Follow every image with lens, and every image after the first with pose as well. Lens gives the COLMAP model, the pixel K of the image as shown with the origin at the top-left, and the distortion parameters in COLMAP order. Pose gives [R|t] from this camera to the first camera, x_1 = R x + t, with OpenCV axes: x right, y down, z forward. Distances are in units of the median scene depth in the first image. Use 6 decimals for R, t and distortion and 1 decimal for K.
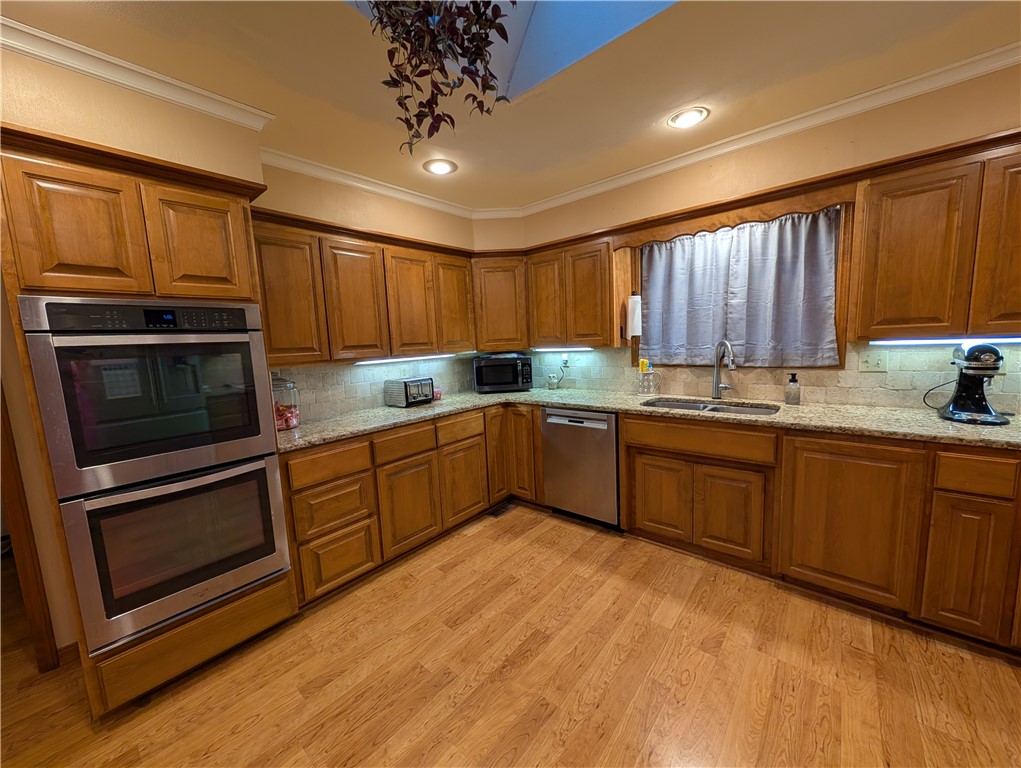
lens RADIAL K [[386.5, 0, 510.5], [0, 386.5, 384.0], [0, 0, 1]] dist [0.002074, 0.000424]
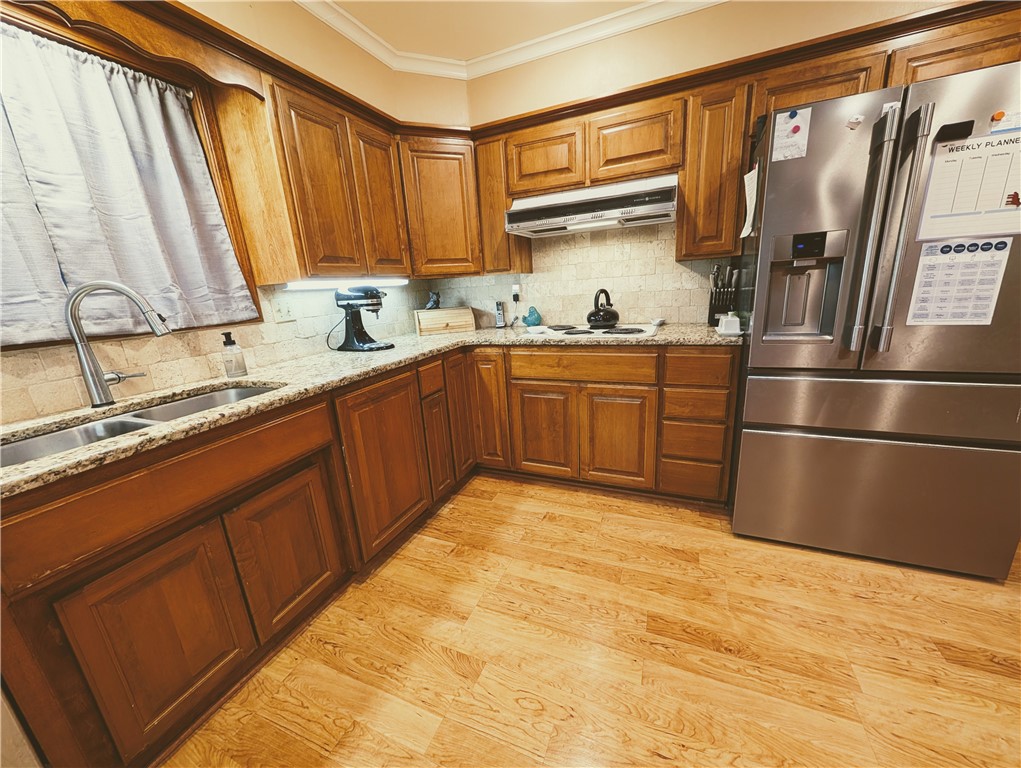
lens RADIAL K [[386.5, 0, 510.5], [0, 386.5, 384.0], [0, 0, 1]] dist [0.002074, 0.000424]
pose [[-0.294319, -0.179577, 0.938684, -0.097140], [0.187364, 0.952286, 0.240926, -0.012662], [-0.937161, 0.246784, -0.246629, 0.808910]]
